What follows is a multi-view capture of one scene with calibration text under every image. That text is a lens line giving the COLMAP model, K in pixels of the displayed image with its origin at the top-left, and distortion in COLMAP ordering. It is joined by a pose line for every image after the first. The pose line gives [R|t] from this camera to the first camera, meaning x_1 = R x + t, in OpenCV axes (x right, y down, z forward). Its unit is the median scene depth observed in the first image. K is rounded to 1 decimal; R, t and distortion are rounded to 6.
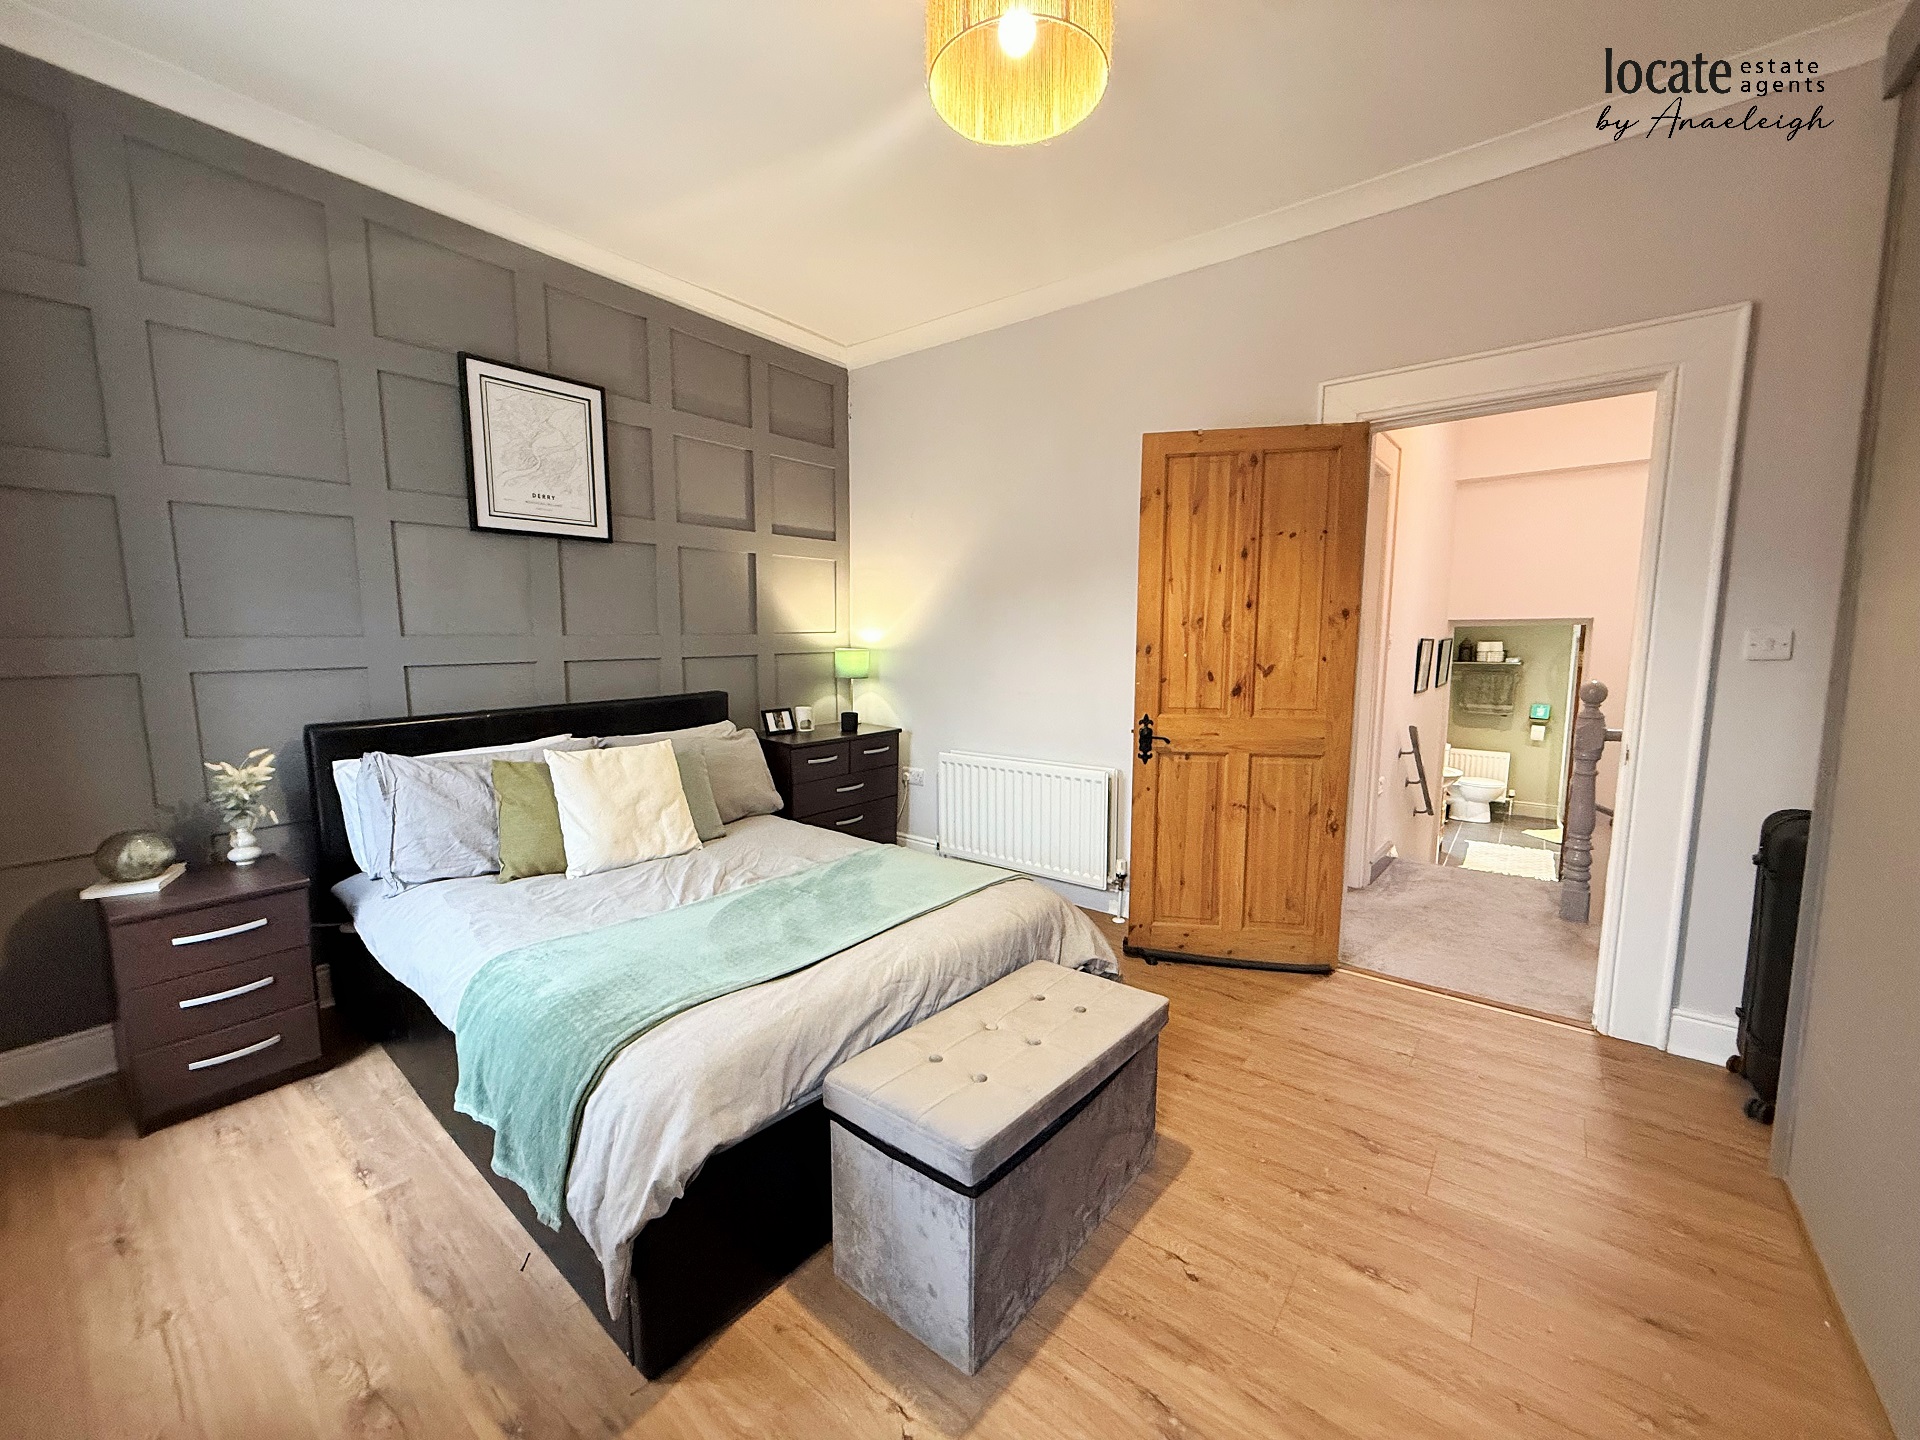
lens RADIAL K [[762.0, 0, 953.7], [0, 762.0, 722.3], [0, 0, 1]] dist [0.001803, 0.000100]
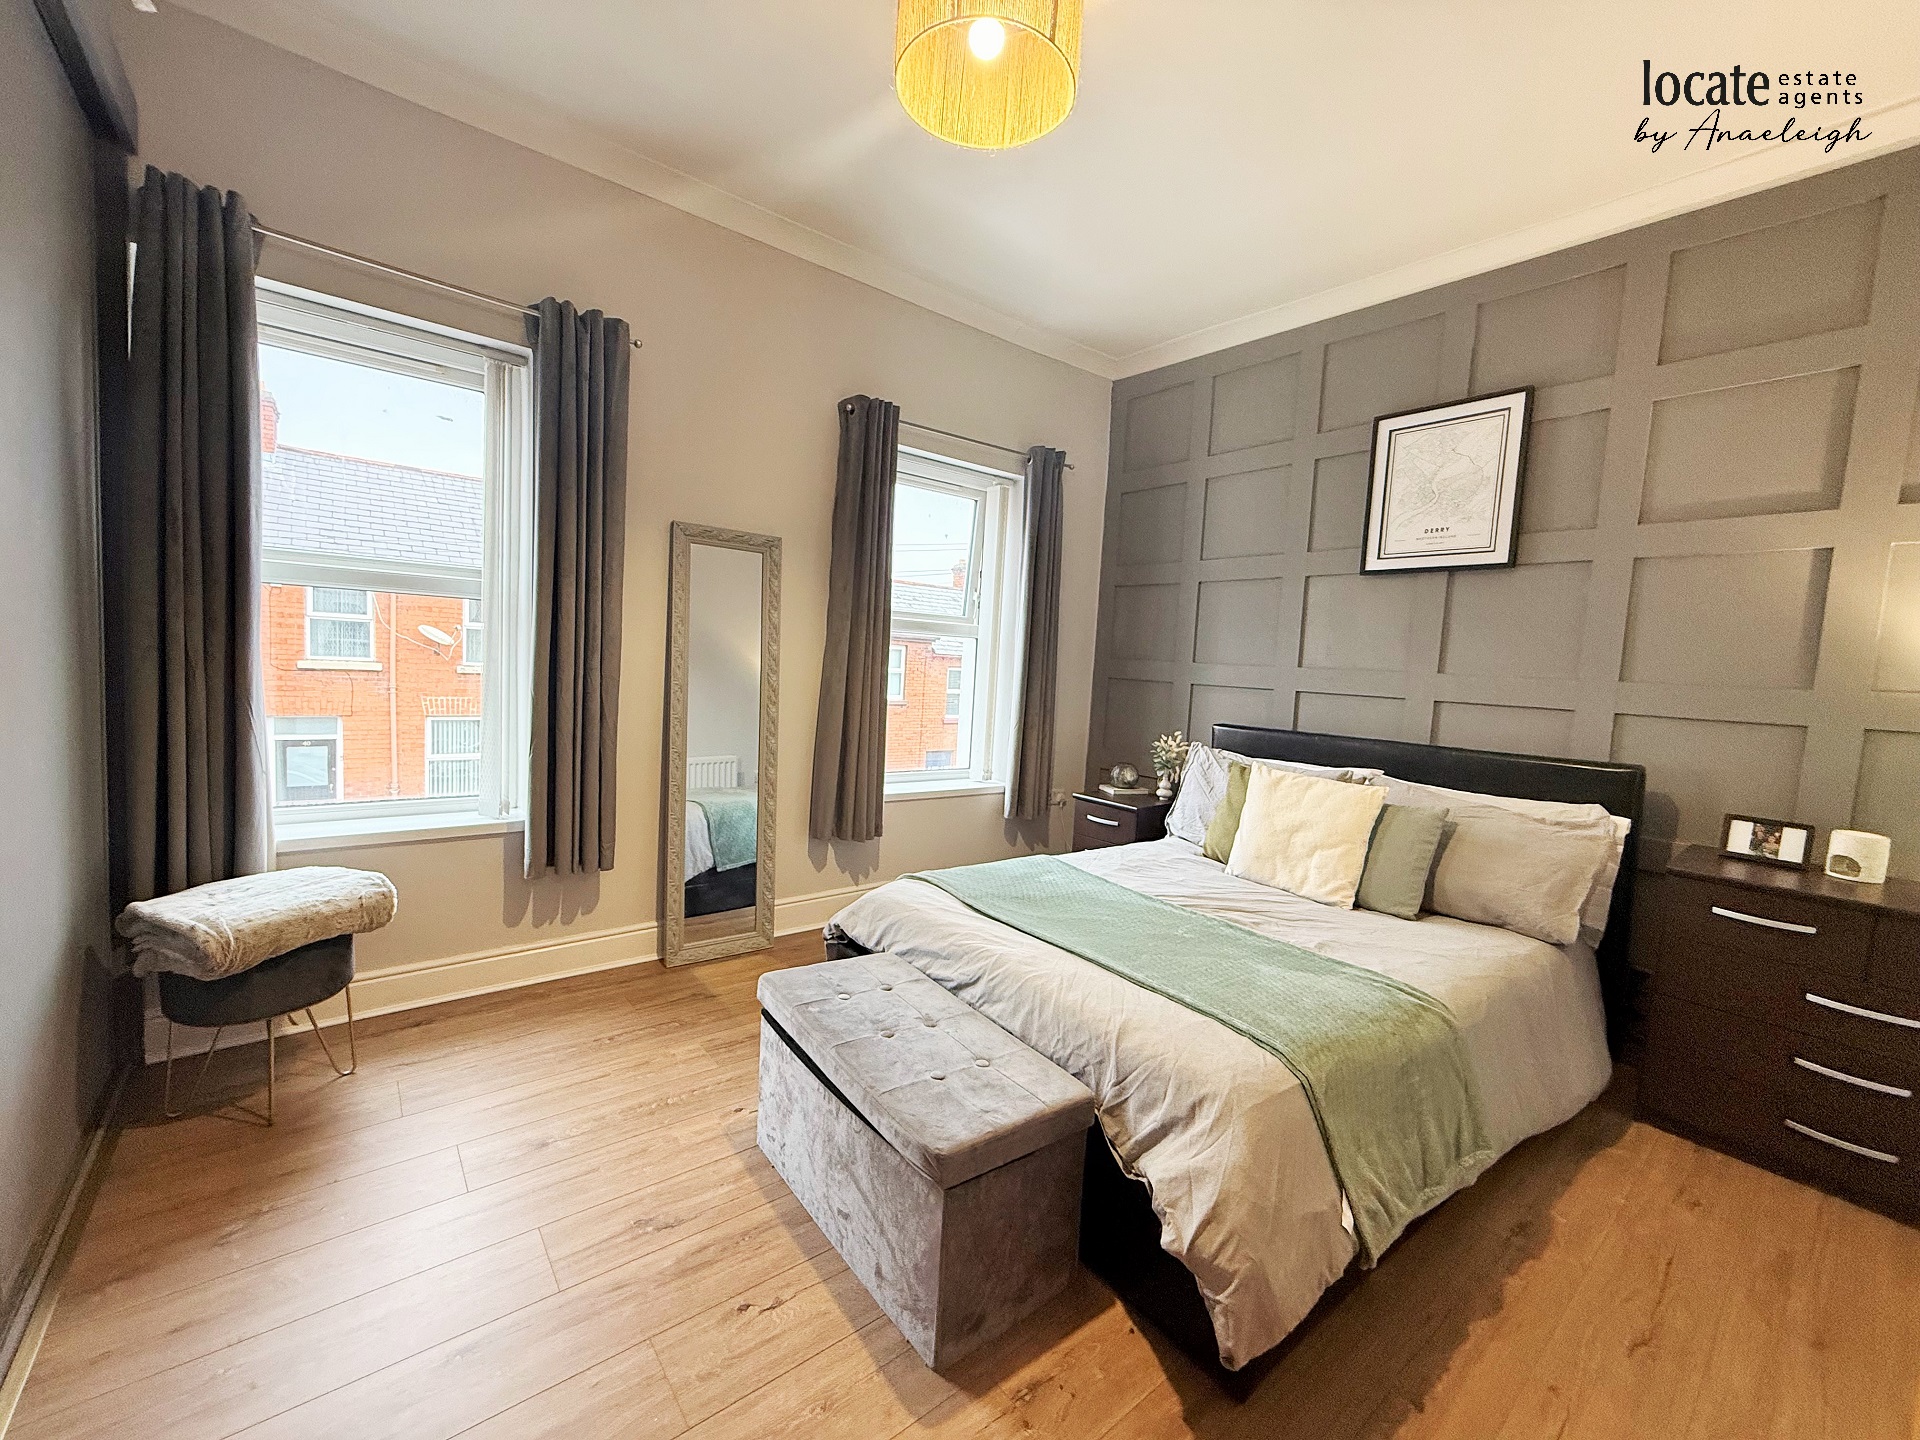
lens RADIAL K [[766.0, 0, 951.6], [0, 766.0, 719.8], [0, 0, 1]] dist [-0.001243, -0.000133]
pose [[-0.223553, 0.067518, -0.972351, 0.541609], [-0.169569, 0.979691, 0.107014, -0.057016], [0.959829, 0.188803, -0.207563, 0.631190]]
